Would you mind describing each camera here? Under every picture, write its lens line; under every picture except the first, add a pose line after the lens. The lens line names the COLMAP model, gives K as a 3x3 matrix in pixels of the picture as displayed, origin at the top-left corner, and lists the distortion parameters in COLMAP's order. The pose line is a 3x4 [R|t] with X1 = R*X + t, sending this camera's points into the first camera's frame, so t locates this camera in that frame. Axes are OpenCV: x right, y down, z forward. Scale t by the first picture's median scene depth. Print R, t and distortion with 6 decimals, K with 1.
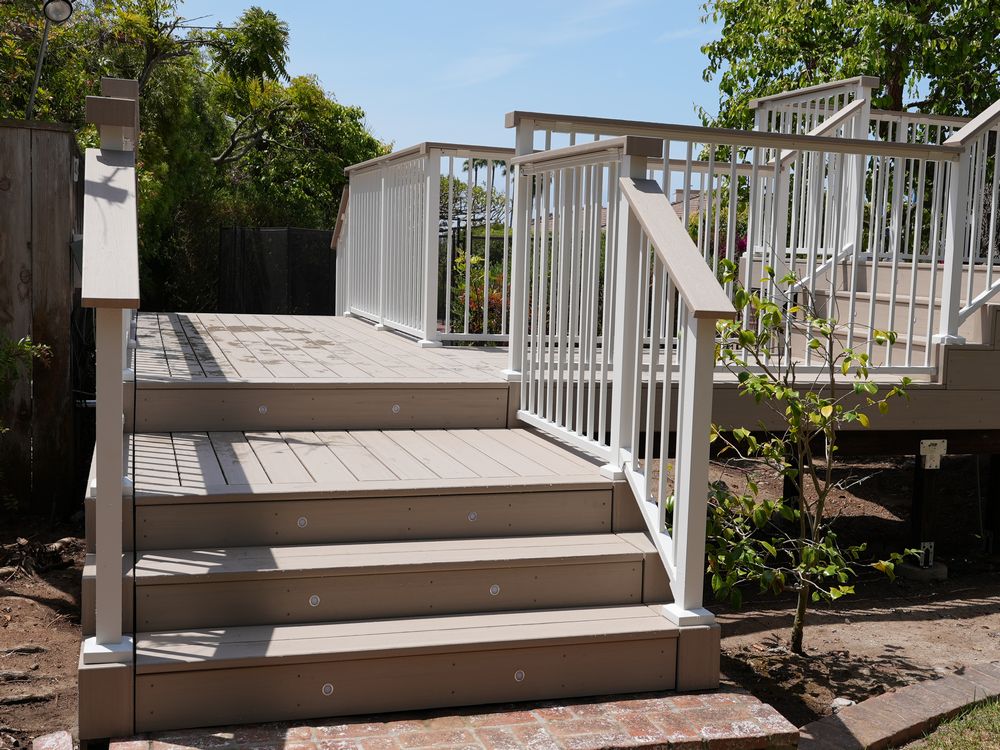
lens RADIAL K [[1253.5, 0, 500.0], [0, 1253.5, 375.0], [0, 0, 1]] dist [0.028227, -0.010526]
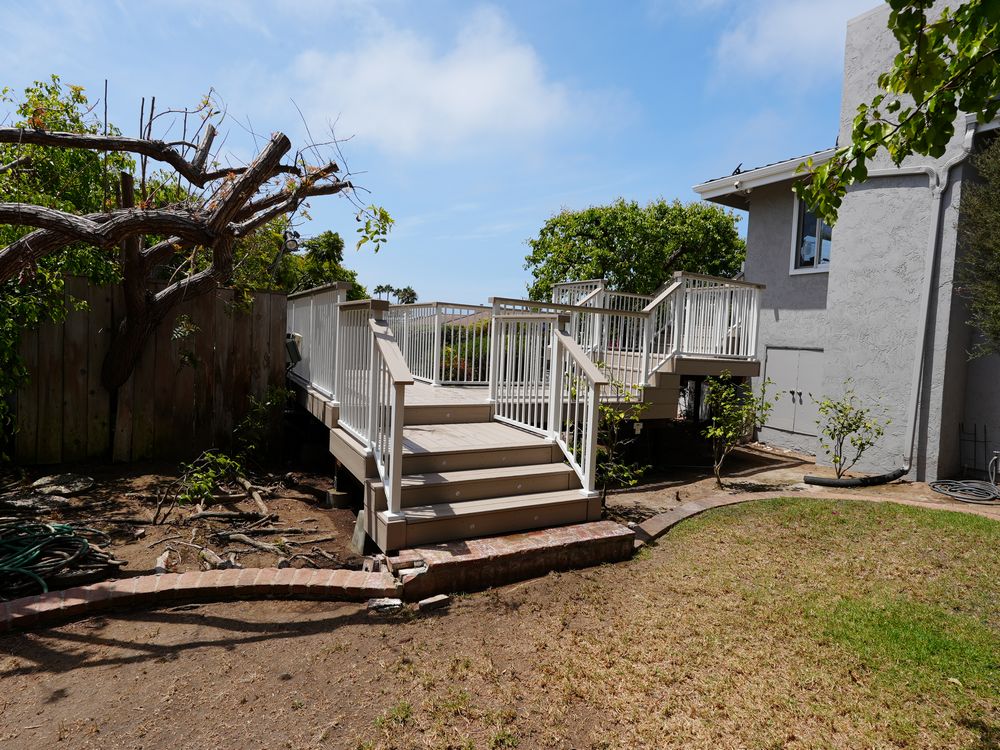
lens RADIAL K [[586.7, 0, 500.0], [0, 586.7, 375.0], [0, 0, 1]] dist [0.046791, -0.000058]
pose [[0.976544, 0.000694, 0.215319, -0.271763], [0.003353, 0.999824, -0.018433, -0.036208], [-0.215294, 0.018723, 0.976370, -0.181851]]
